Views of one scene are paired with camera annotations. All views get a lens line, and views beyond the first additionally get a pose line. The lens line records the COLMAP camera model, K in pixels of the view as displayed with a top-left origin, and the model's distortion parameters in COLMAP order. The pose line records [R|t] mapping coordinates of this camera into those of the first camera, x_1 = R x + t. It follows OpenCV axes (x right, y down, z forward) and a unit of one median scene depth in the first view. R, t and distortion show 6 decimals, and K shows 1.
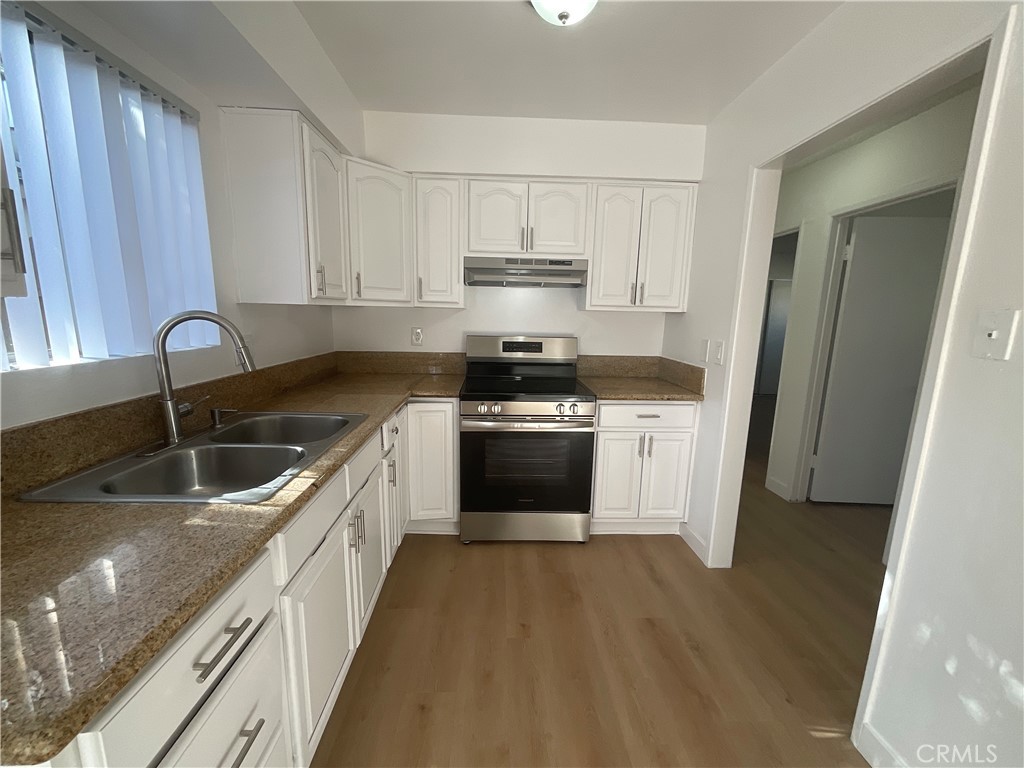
lens RADIAL K [[411.2, 0, 511.4], [0, 411.2, 386.6], [0, 0, 1]] dist [-0.009363, -0.000017]
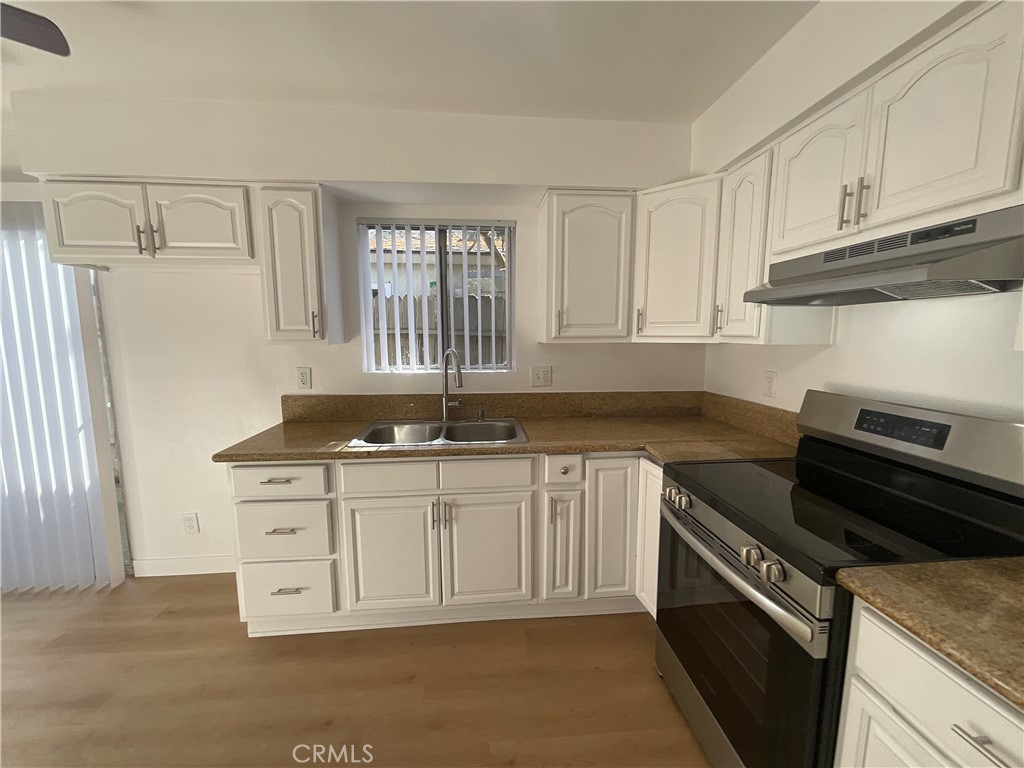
lens RADIAL K [[415.8, 0, 515.9], [0, 415.8, 386.8], [0, 0, 1]] dist [0.001014, -0.000005]
pose [[0.056236, 0.101102, -0.993285, 0.538708], [-0.175174, 0.980427, 0.089876, -0.124974], [0.982930, 0.168944, 0.072845, 0.620080]]
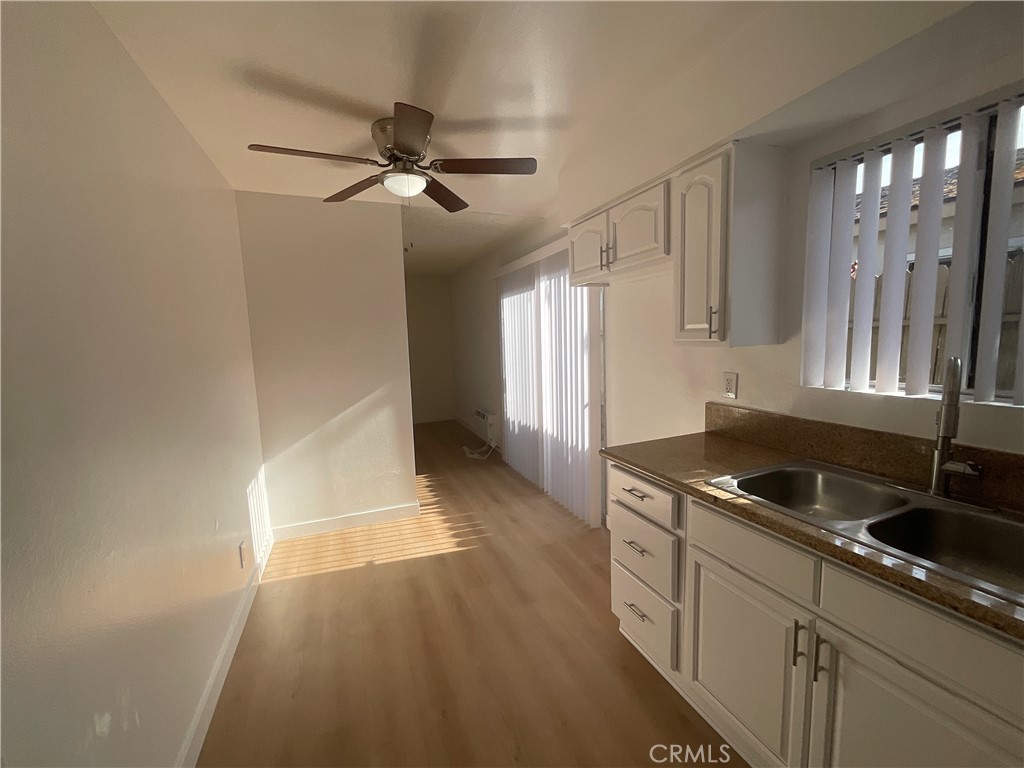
lens RADIAL K [[415.8, 0, 515.9], [0, 415.8, 386.8], [0, 0, 1]] dist [0.001014, -0.000005]
pose [[-0.936631, 0.052031, -0.346432, 0.216465], [-0.049042, 0.959696, 0.276728, -0.173585], [0.346868, 0.276182, -0.896329, 0.791081]]
